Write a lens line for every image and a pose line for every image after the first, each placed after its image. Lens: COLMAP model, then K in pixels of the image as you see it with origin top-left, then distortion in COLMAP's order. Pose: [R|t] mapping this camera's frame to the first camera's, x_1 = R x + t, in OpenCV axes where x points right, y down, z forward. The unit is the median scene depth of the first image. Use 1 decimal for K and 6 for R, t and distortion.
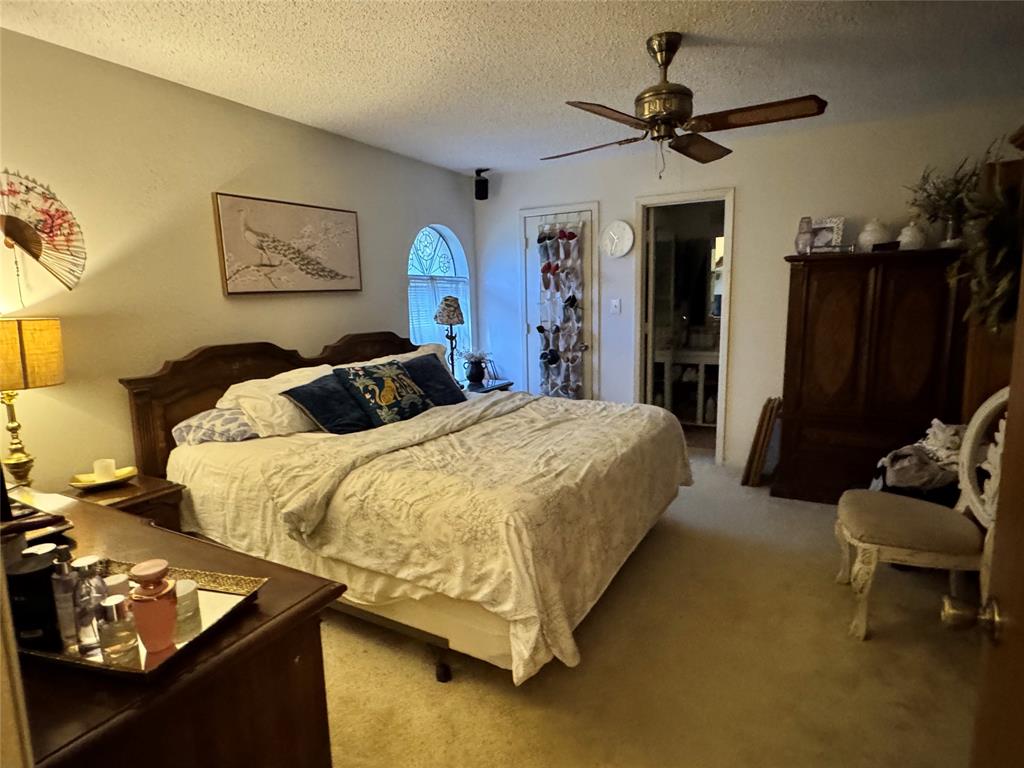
lens RADIAL K [[569.9, 0, 511.2], [0, 569.9, 381.2], [0, 0, 1]] dist [-0.004184, 0.001086]
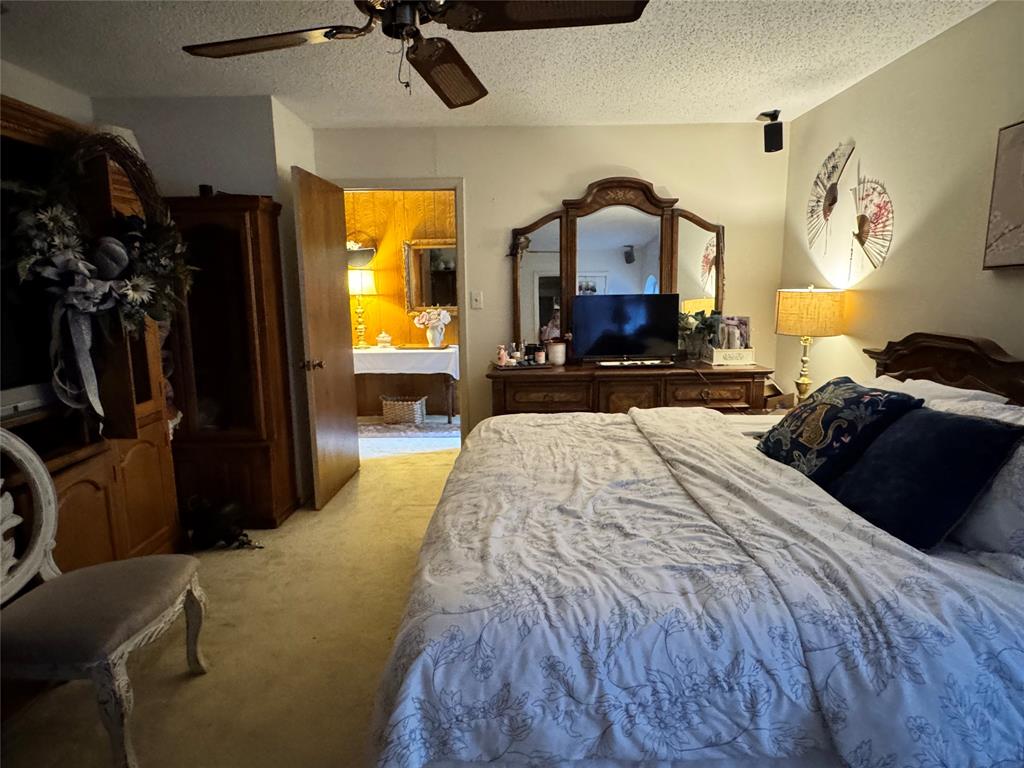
lens RADIAL K [[569.9, 0, 510.7], [0, 569.9, 382.9], [0, 0, 1]] dist [-0.004184, 0.001086]
pose [[-0.879559, 0.105768, -0.463884, 0.501179], [-0.045289, 0.951940, 0.302918, -0.264899], [0.473629, 0.287443, -0.832498, 1.740543]]
